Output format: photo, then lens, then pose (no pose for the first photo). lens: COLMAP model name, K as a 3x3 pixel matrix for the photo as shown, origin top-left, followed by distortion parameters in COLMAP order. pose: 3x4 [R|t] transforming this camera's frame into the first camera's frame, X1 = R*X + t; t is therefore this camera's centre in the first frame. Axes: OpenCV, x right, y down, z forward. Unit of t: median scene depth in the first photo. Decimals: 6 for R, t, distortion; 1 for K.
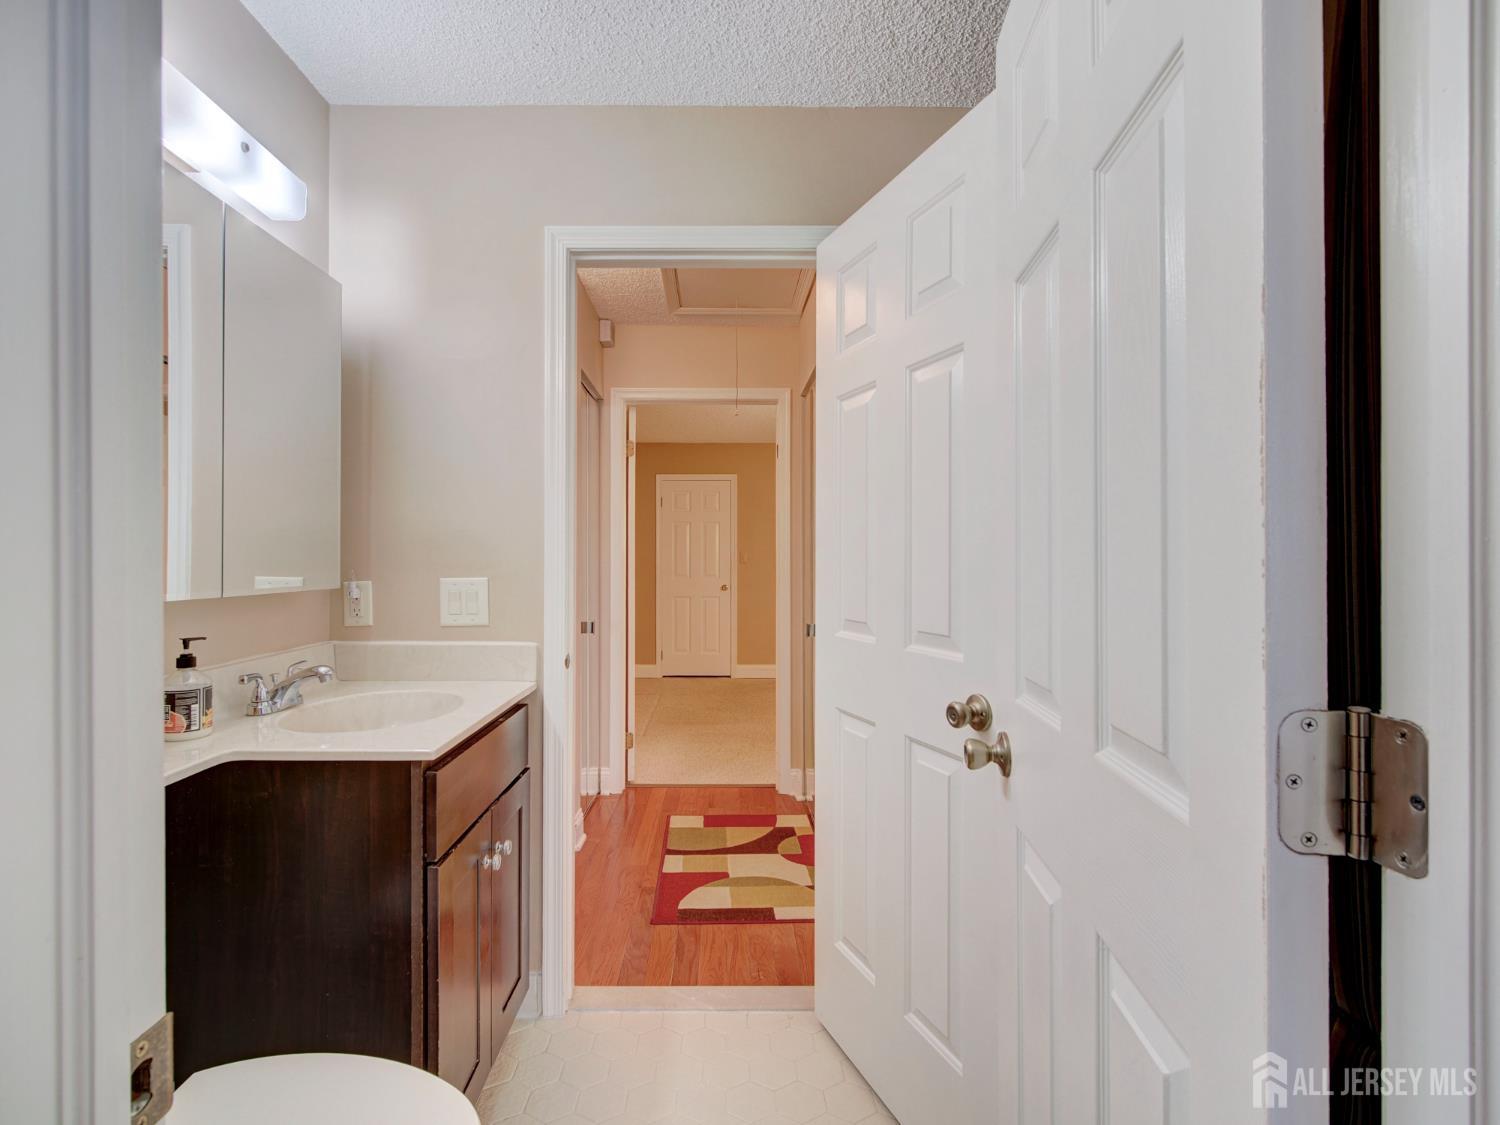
lens RADIAL K [[685.4, 0, 750.0], [0, 685.4, 562.5], [0, 0, 1]] dist [-0.008367, -0.000655]
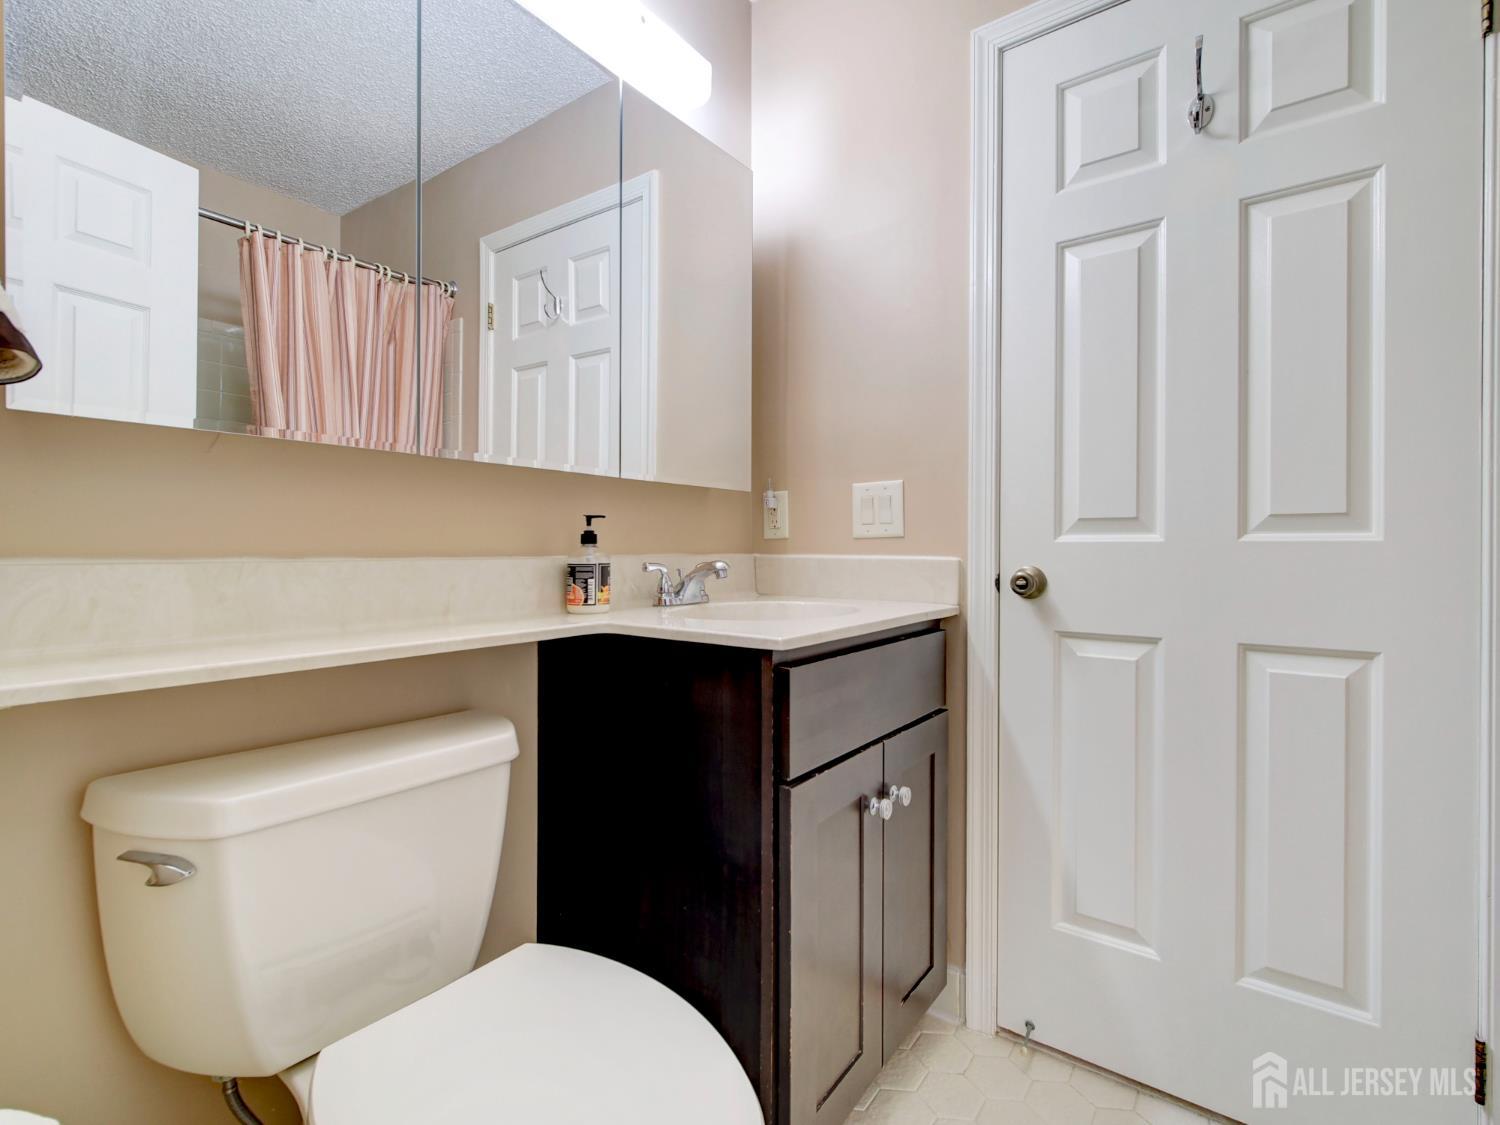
lens RADIAL K [[713.6, 0, 749.8], [0, 713.6, 553.9], [0, 0, 1]] dist [0.003234, -0.000347]
pose [[0.790217, 0.002258, -0.612823, 0.006536], [0.011954, 0.999746, 0.019097, 0.130960], [0.612711, -0.022417, 0.789989, 0.269223]]
